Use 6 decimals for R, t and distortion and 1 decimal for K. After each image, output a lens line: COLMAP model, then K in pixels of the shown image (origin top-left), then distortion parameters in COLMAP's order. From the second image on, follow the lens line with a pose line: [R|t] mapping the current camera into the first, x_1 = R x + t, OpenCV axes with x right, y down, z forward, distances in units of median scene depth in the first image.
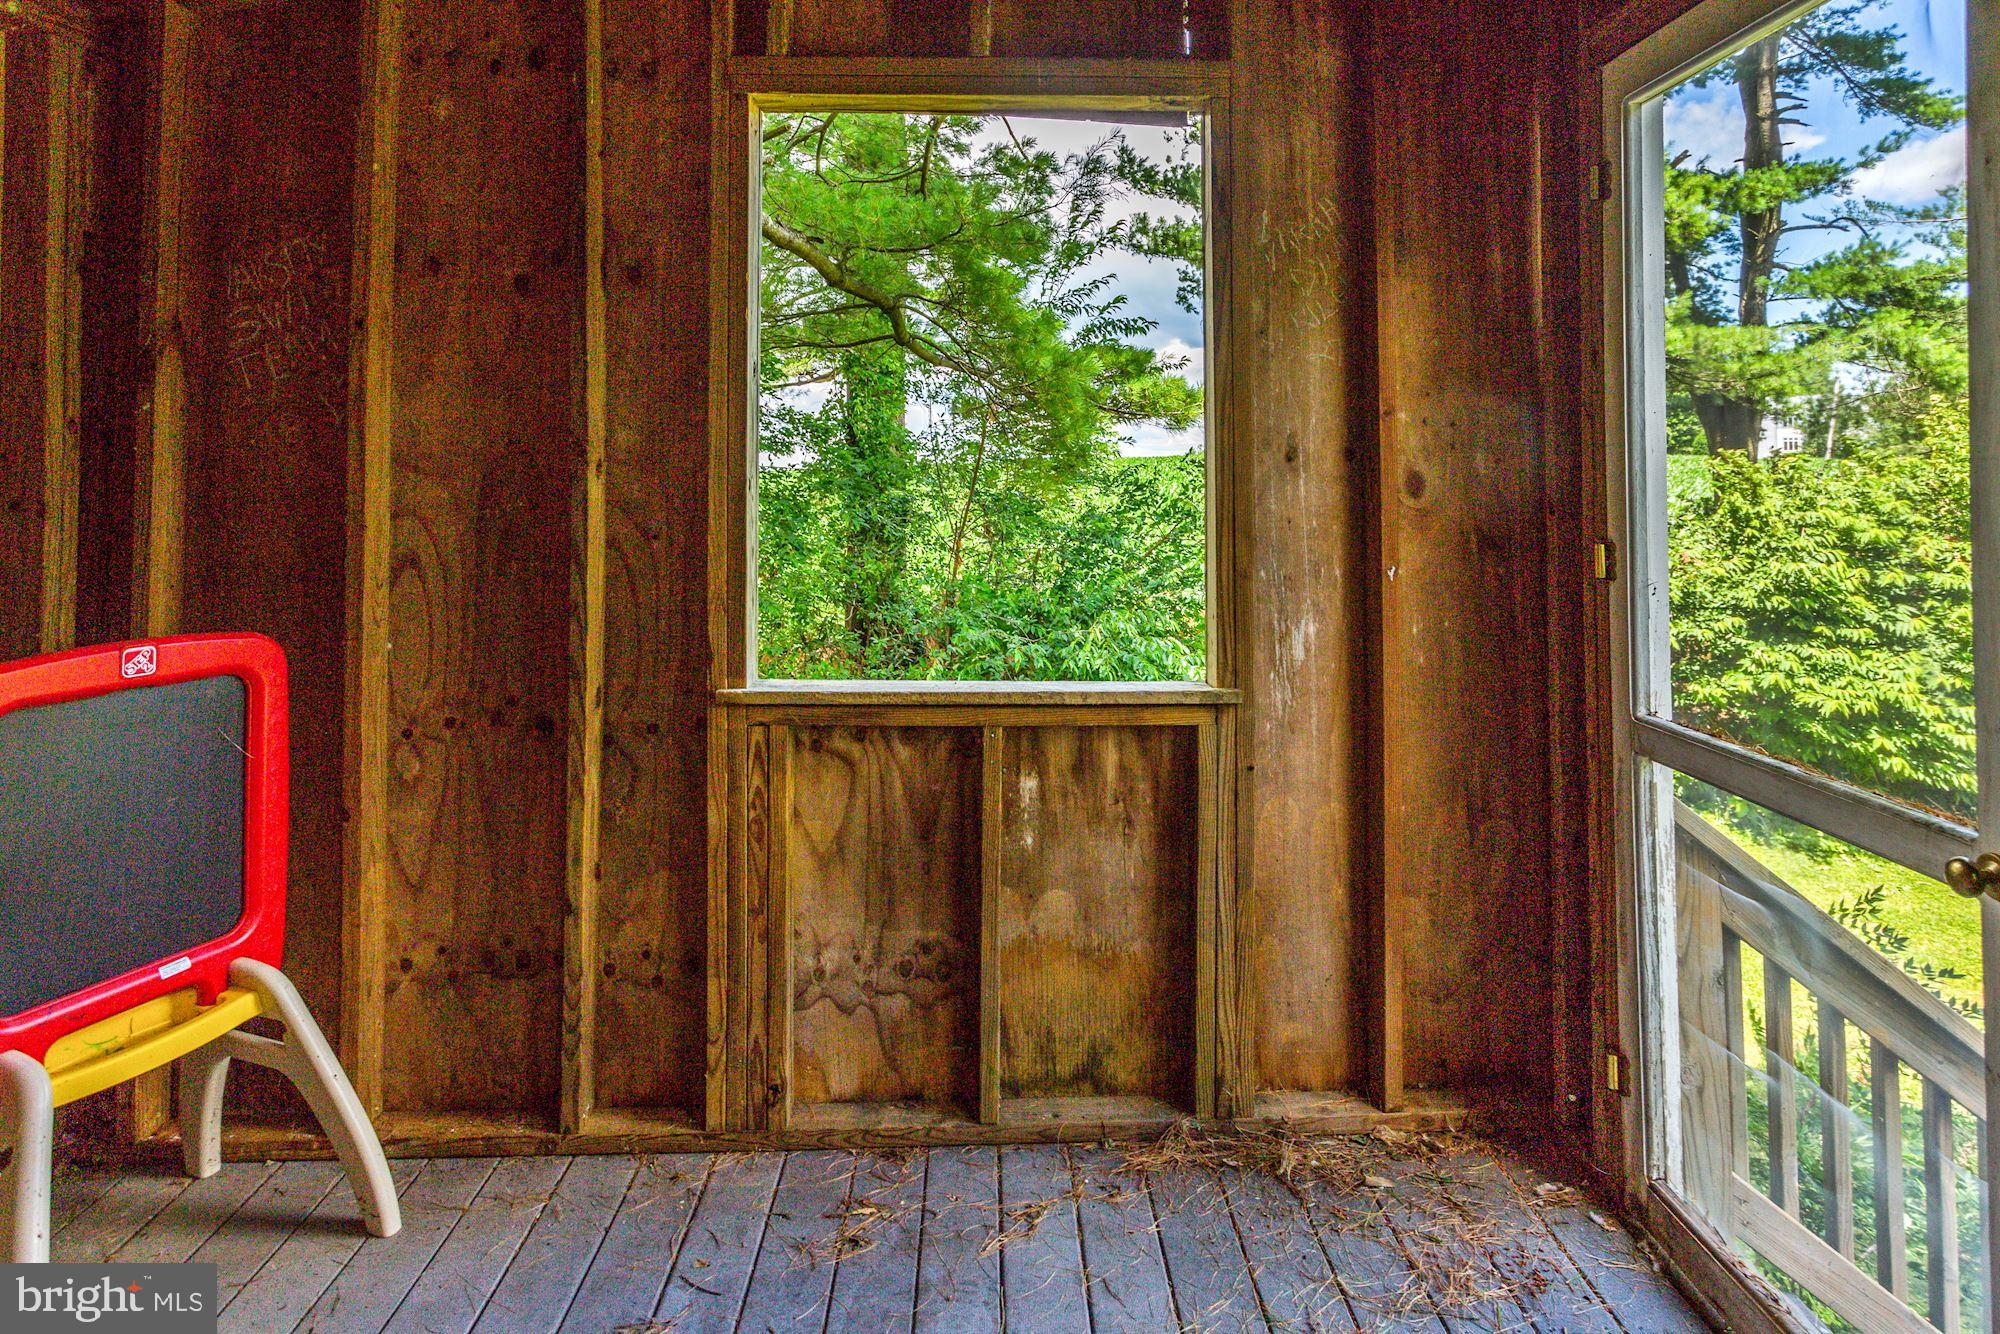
lens RADIAL K [[1123.1, 0, 999.2], [0, 1123.1, 479.9], [0, 0, 1]] dist [-0.001230, 0.000326]
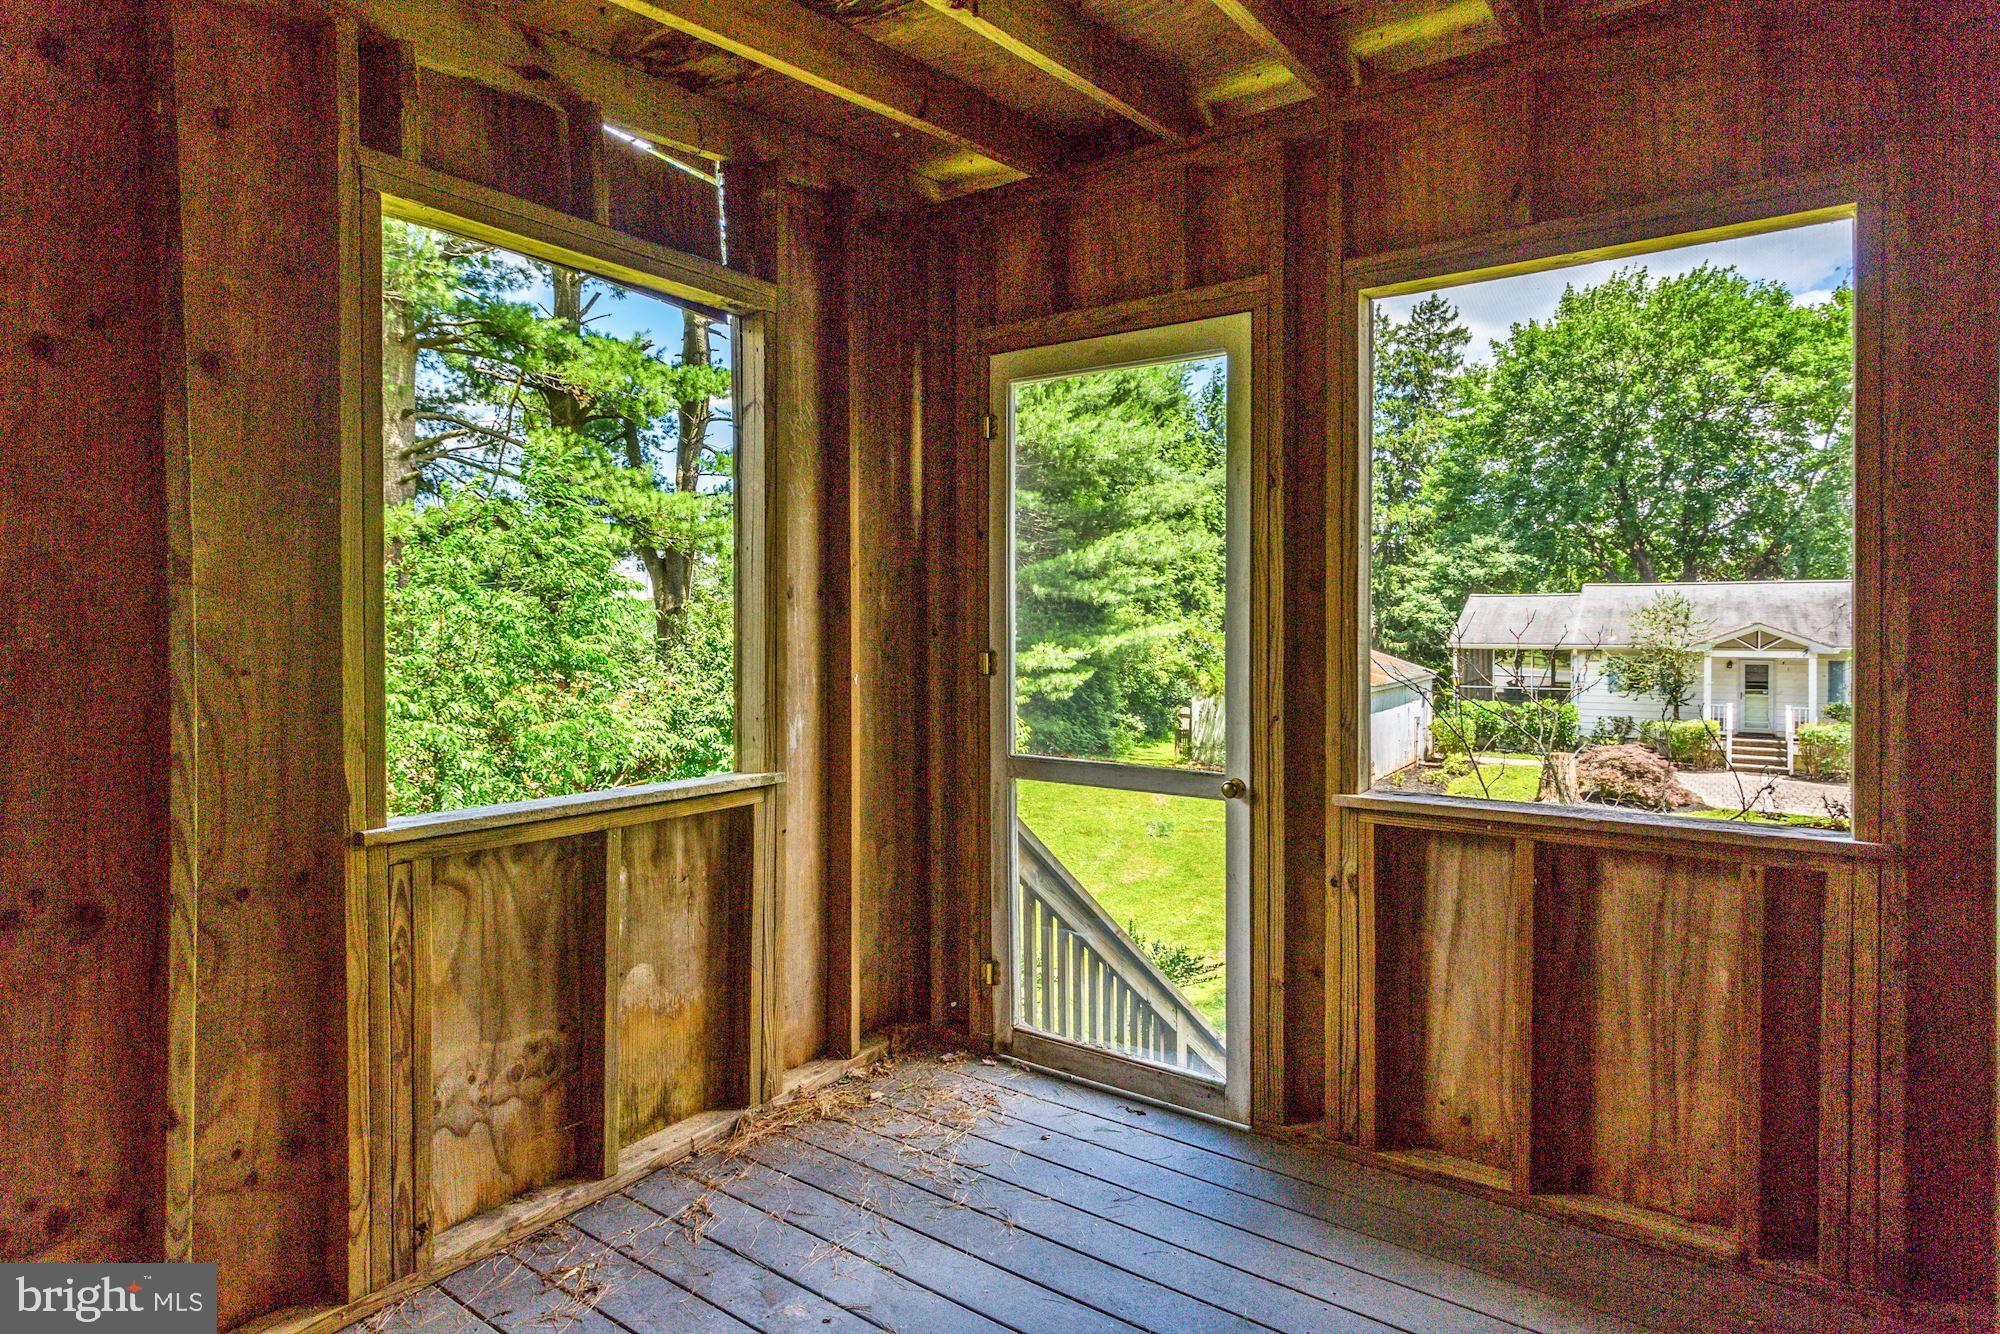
lens RADIAL K [[1090.0, 0, 1004.7], [0, 1090.0, 660.7], [0, 0, 1]] dist [-0.024438, 0.031020]
pose [[0.601621, -0.026869, 0.798330, -0.613537], [-0.003860, 0.999325, 0.036543, 0.008870], [-0.798773, -0.025066, 0.601111, 0.031117]]
